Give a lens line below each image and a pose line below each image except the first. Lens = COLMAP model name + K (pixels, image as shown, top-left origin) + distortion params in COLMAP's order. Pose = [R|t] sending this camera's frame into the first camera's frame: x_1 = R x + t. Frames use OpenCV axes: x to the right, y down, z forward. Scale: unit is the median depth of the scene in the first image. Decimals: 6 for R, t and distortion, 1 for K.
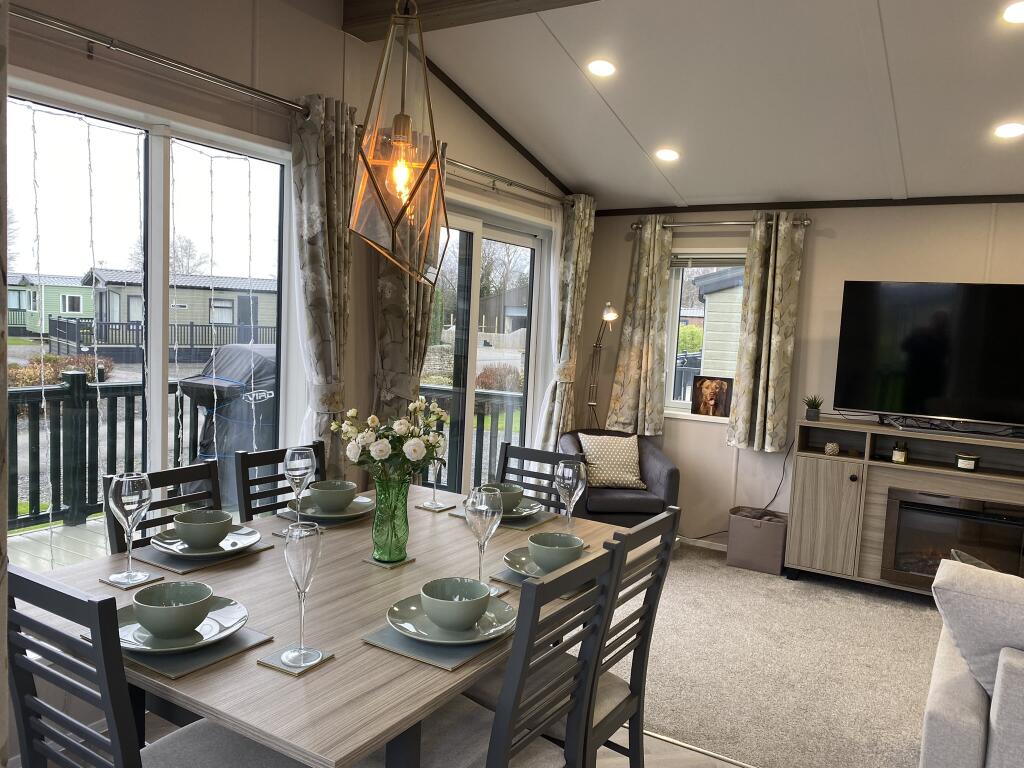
lens RADIAL K [[792.8, 0, 511.1], [0, 792.8, 382.9], [0, 0, 1]] dist [0.016580, -0.022551]
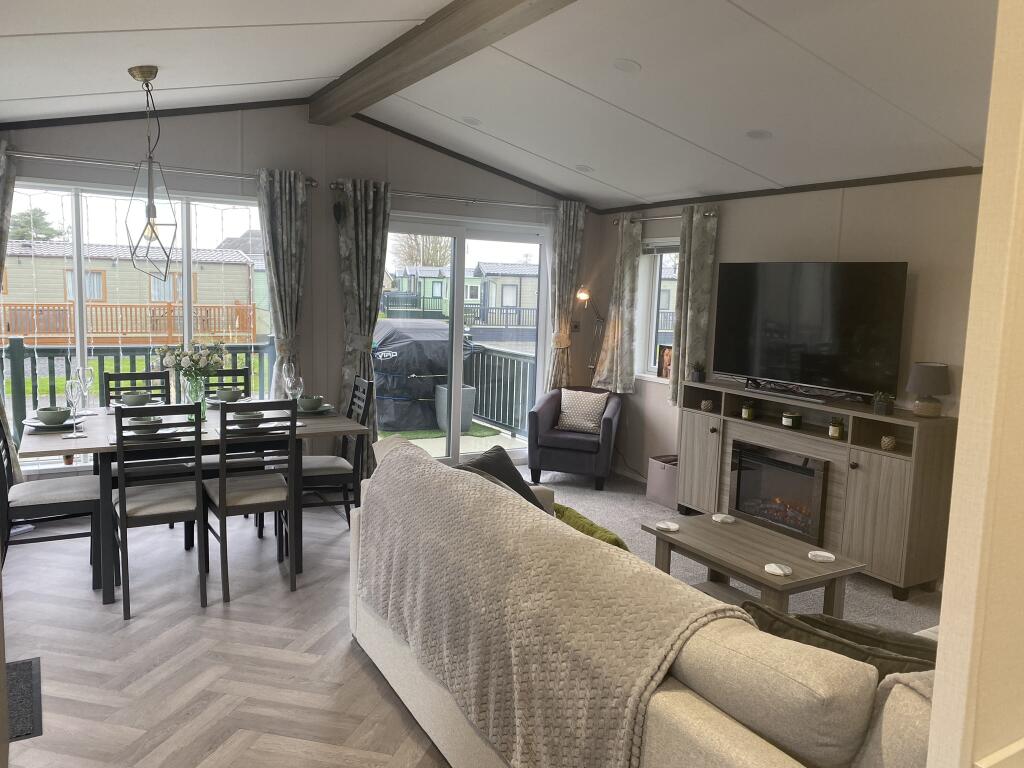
lens RADIAL K [[792.8, 0, 514.5], [0, 792.8, 384.1], [0, 0, 1]] dist [0.016580, -0.022551]
pose [[0.874375, 0.042113, -0.483420, 0.680157], [-0.032300, 0.999069, 0.028612, 0.024576], [0.484175, -0.009403, 0.874921, -0.162542]]
